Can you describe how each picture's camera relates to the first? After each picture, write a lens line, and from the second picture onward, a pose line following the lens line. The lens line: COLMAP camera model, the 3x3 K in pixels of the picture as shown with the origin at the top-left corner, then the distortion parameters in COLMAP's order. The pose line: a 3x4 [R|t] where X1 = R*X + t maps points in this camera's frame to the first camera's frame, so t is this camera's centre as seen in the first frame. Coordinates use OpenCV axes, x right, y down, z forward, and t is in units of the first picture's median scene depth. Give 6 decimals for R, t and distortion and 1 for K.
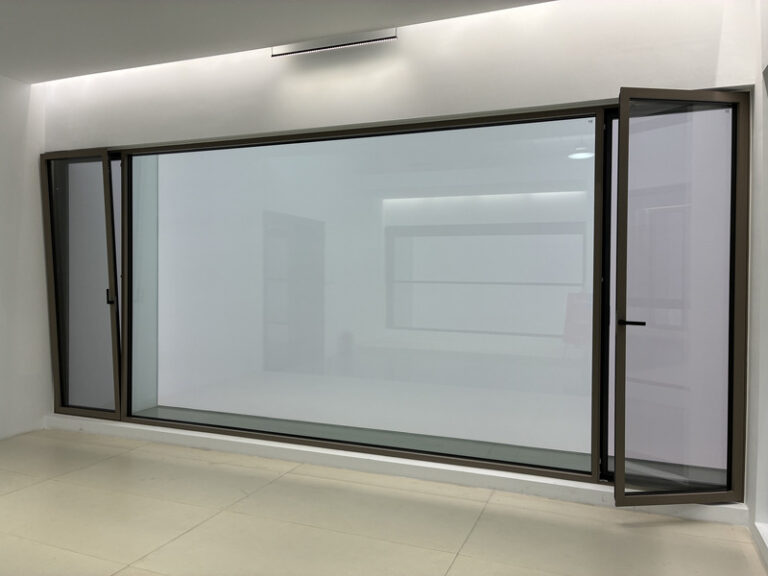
lens RADIAL K [[585.3, 0, 384.0], [0, 585.3, 288.0], [0, 0, 1]] dist [0.089149, -0.112348]
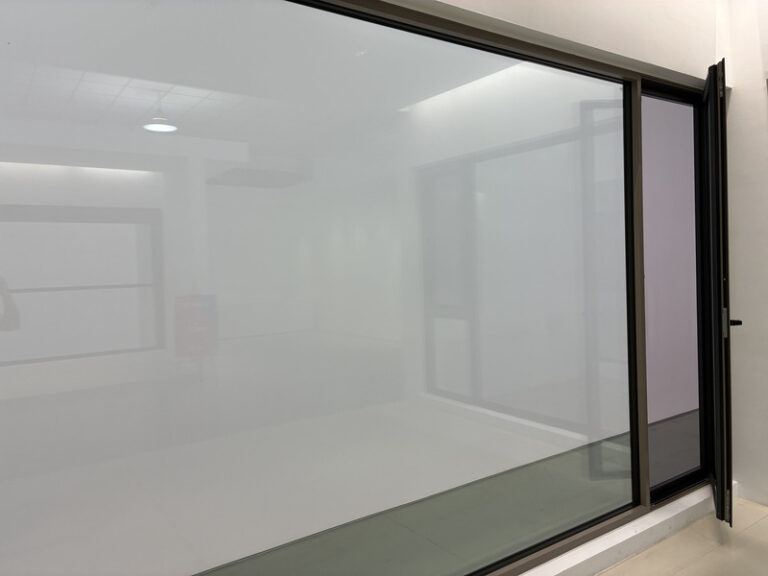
lens RADIAL K [[585.3, 0, 384.0], [0, 585.3, 288.0], [0, 0, 1]] dist [0.089149, -0.112348]
pose [[0.544473, -0.063766, 0.836351, -0.605357], [0.055110, 0.997671, 0.040188, -0.058462], [-0.836966, 0.024210, 0.546719, 0.909792]]
